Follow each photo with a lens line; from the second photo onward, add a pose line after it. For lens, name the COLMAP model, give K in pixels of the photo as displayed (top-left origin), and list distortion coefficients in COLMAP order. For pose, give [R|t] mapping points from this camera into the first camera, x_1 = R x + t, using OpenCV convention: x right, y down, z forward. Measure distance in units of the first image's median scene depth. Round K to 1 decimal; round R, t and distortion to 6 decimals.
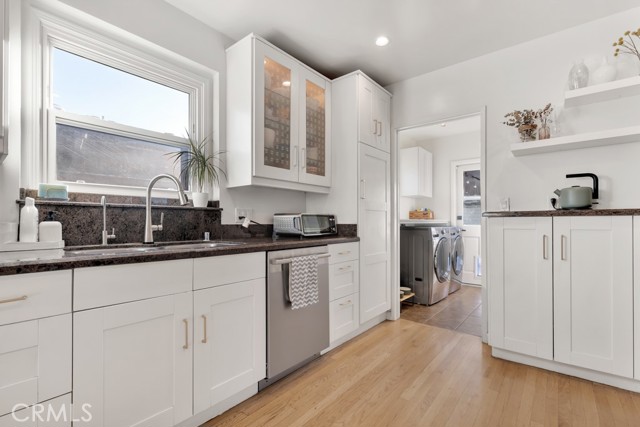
lens RADIAL K [[292.6, 0, 320.4], [0, 292.6, 222.5], [0, 0, 1]] dist [0.000700, 0.000053]
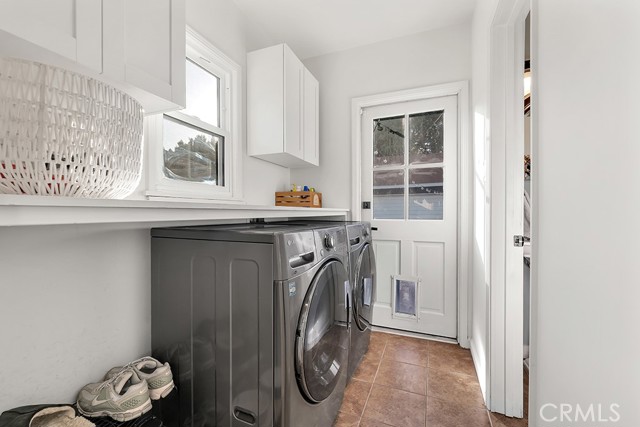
lens RADIAL K [[276.5, 0, 317.0], [0, 276.5, 217.6], [0, 0, 1]] dist [0.000647, 0.000164]
pose [[0.957589, -0.004147, 0.288106, 0.242526], [0.000359, 0.999913, 0.013198, -0.000127], [-0.288136, -0.012535, 0.957508, 0.540537]]
